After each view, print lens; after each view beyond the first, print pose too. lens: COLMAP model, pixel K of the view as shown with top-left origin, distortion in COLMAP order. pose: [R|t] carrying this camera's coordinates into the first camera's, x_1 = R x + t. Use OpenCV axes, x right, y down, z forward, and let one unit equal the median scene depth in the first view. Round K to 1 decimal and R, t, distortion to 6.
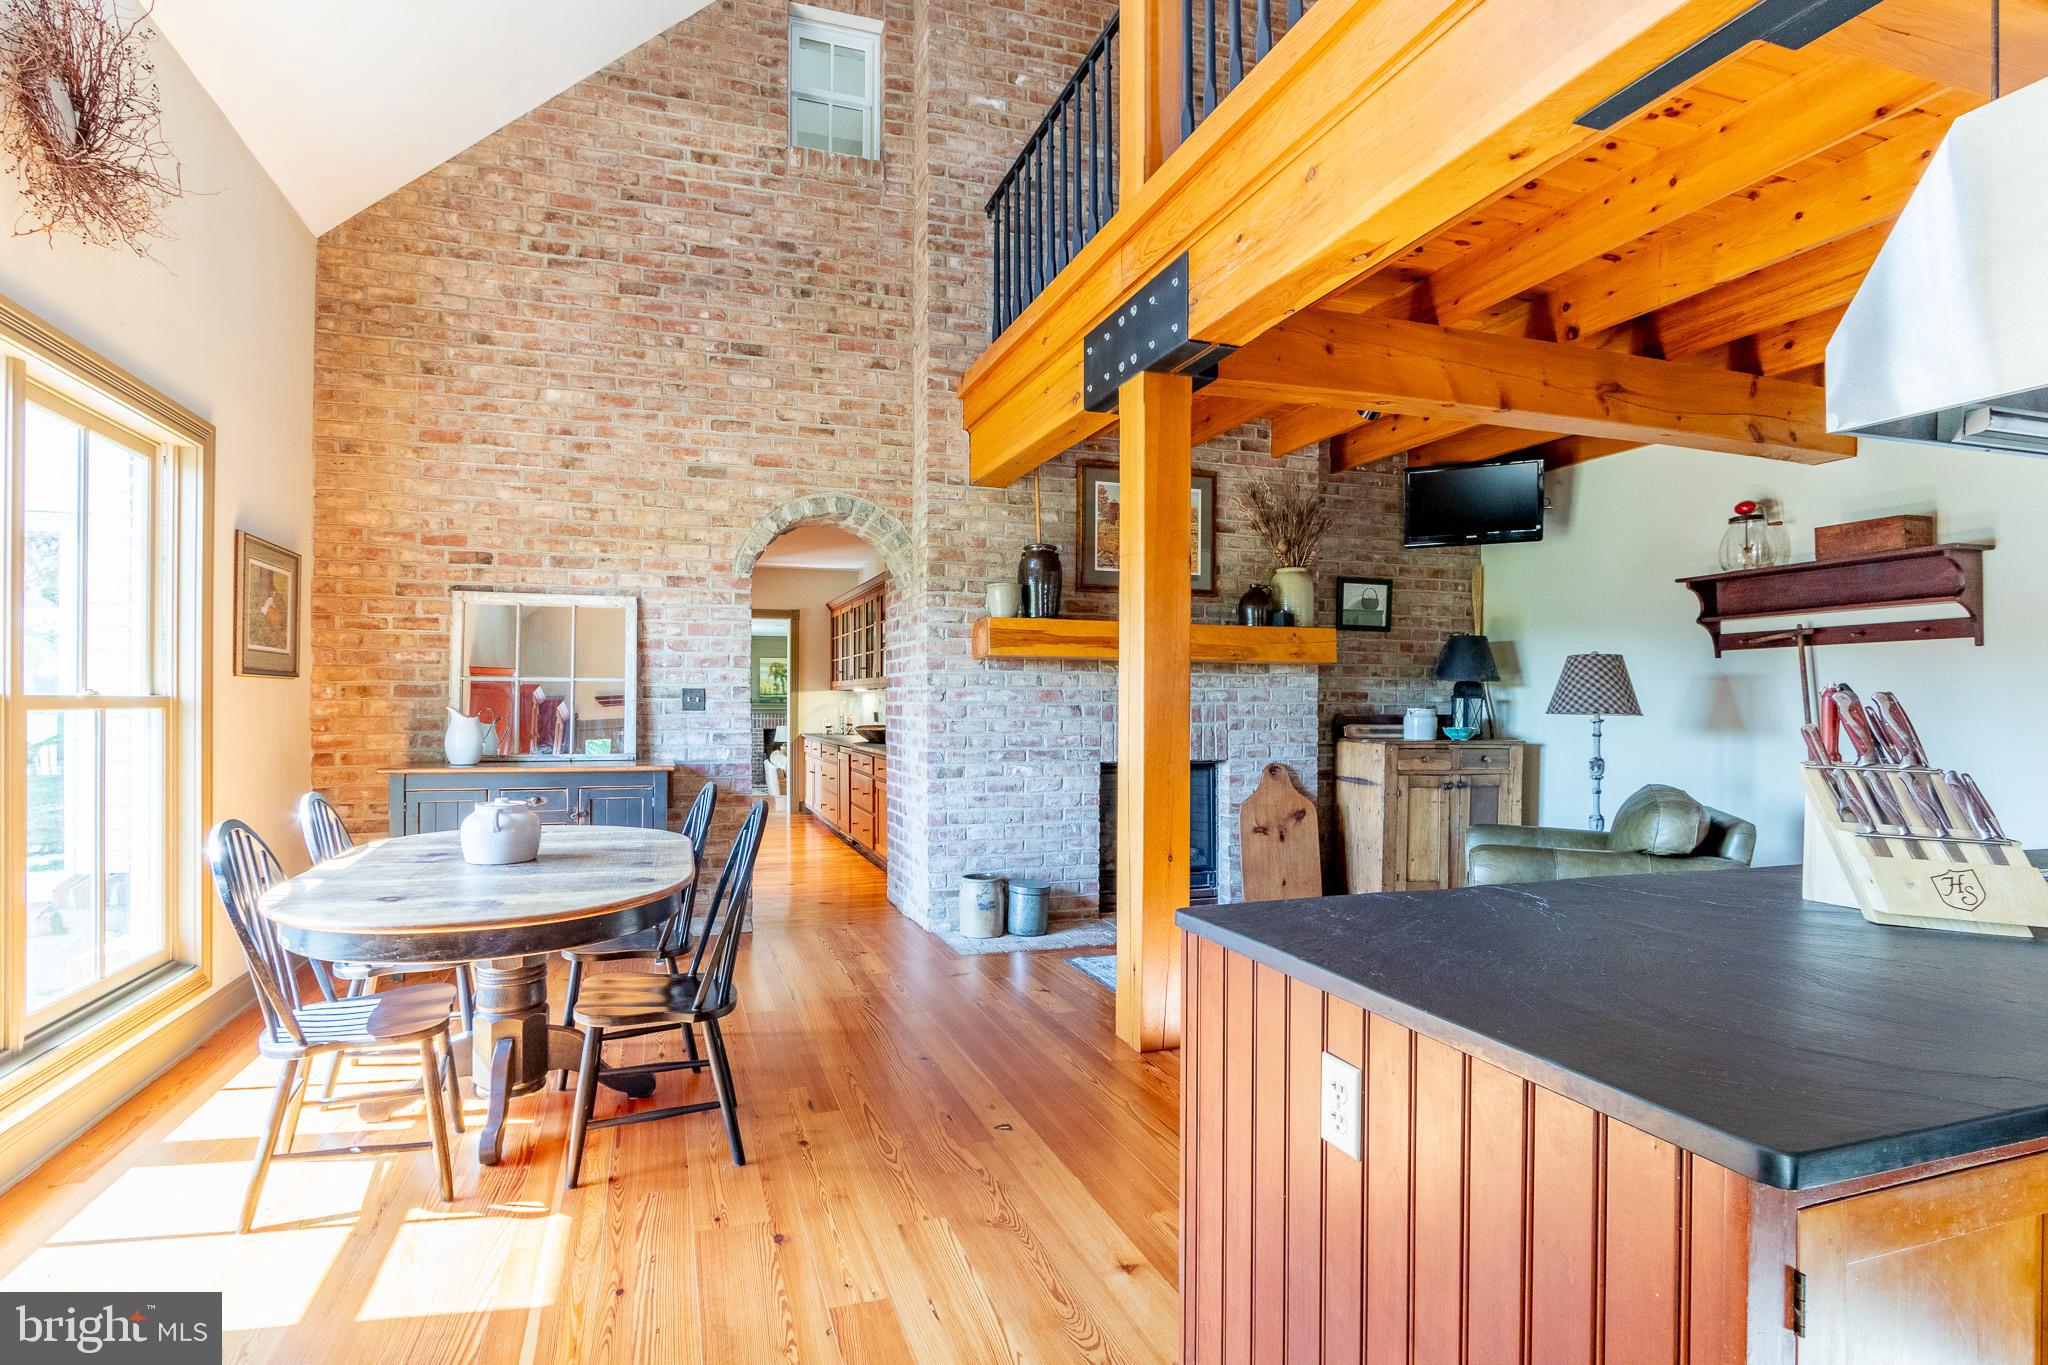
lens RADIAL K [[977.6, 0, 977.0], [0, 977.6, 686.1], [0, 0, 1]] dist [-0.002639, -0.000439]
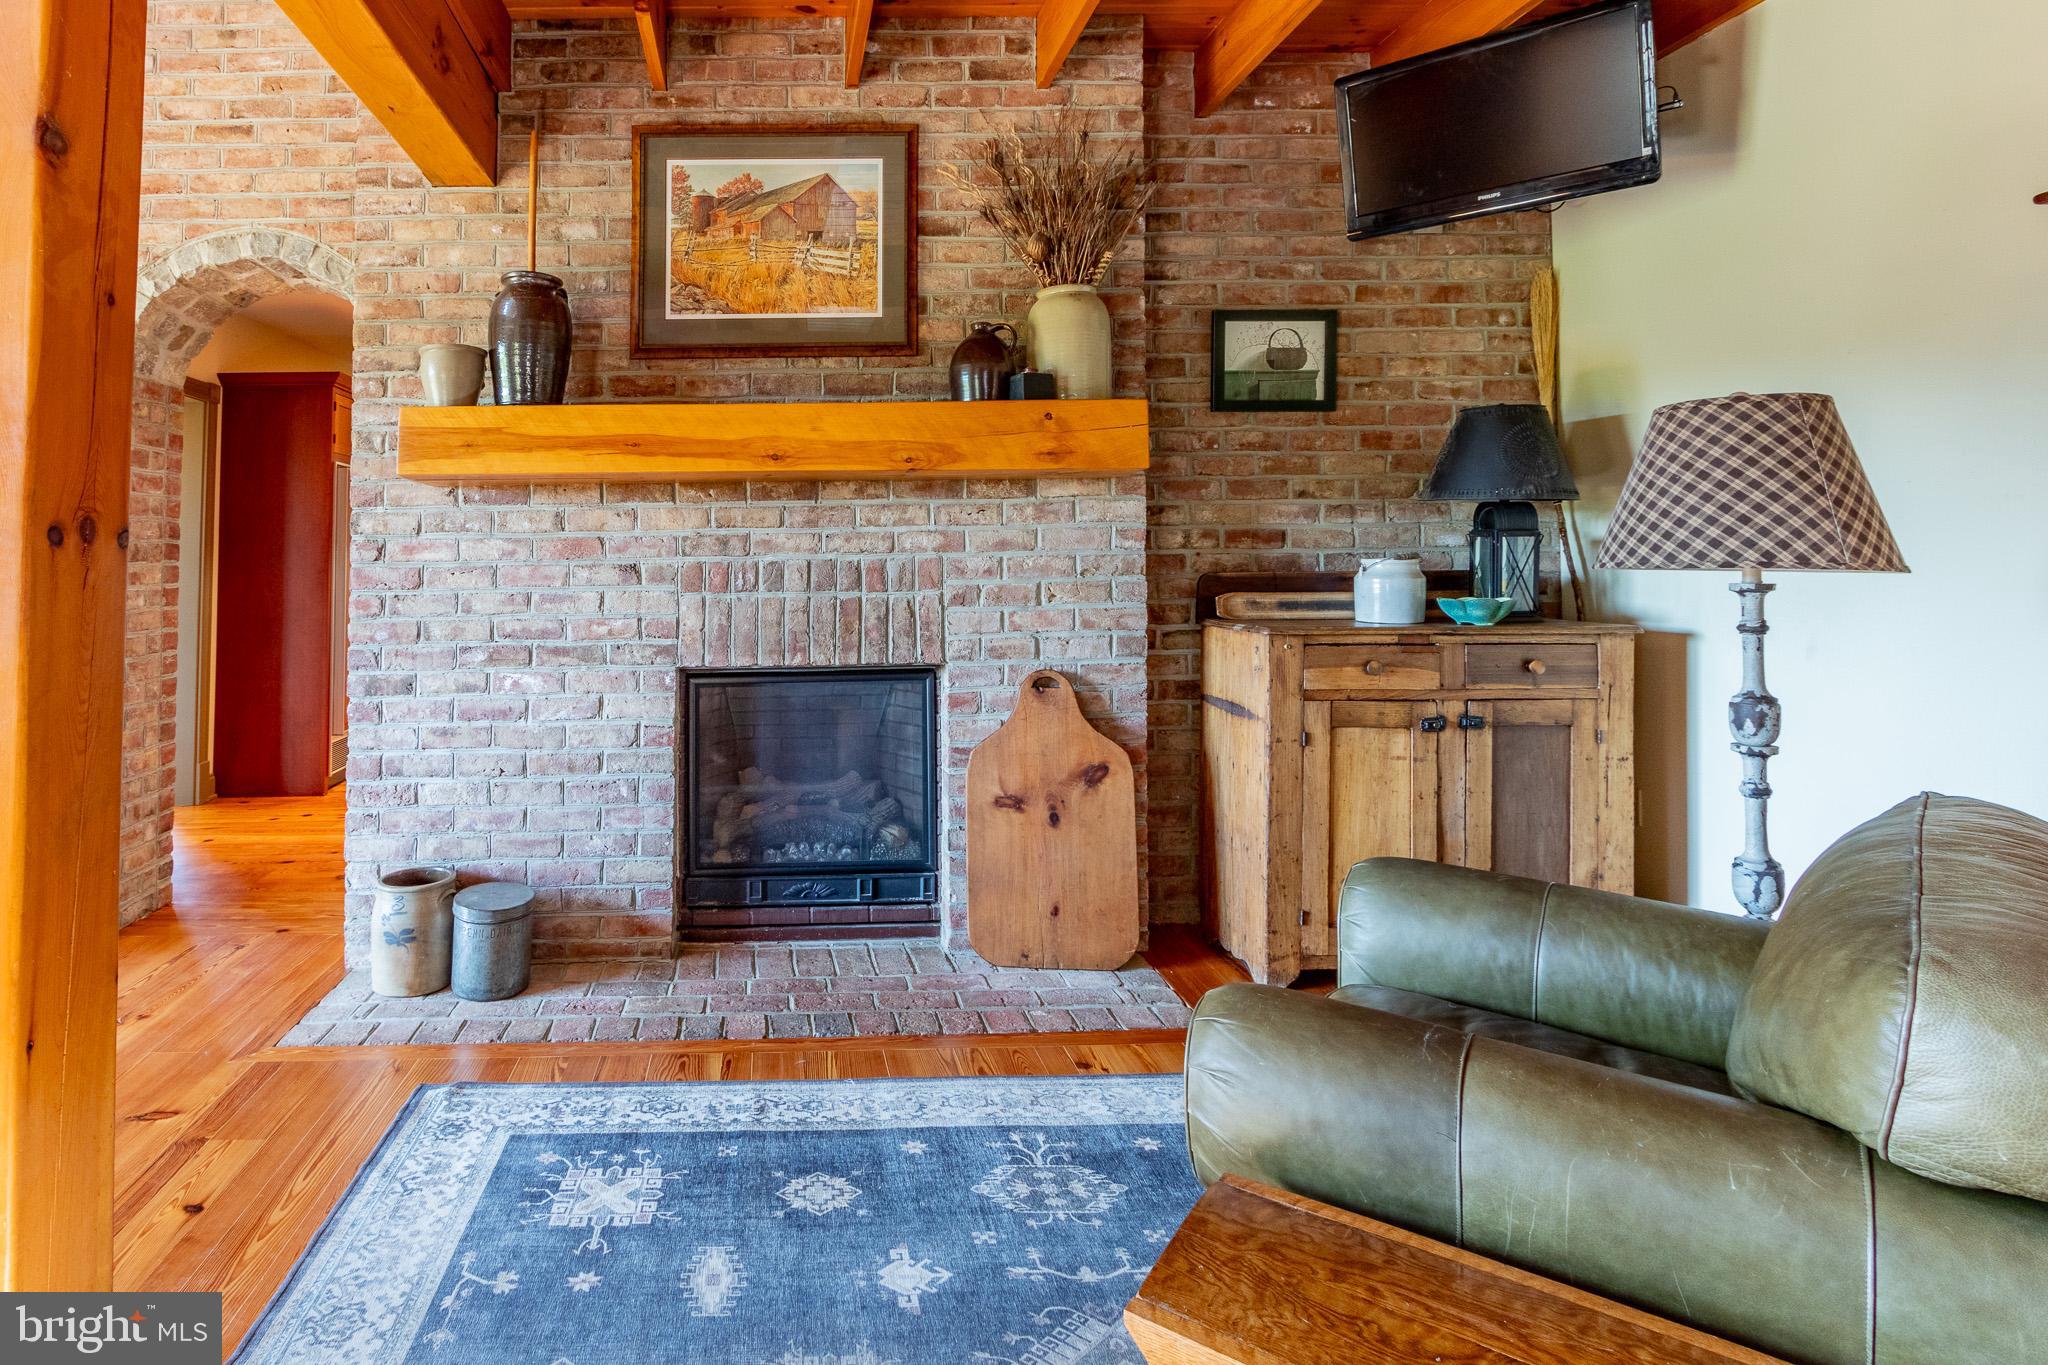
lens RADIAL K [[977.6, 0, 852.3], [0, 977.6, 527.8], [0, 0, 1]] dist [-0.002639, -0.000439]
pose [[0.956643, -0.025859, -0.290114, 0.361894], [0.021068, 0.999585, -0.019626, 0.011952], [0.290502, 0.012663, 0.956791, 0.481361]]
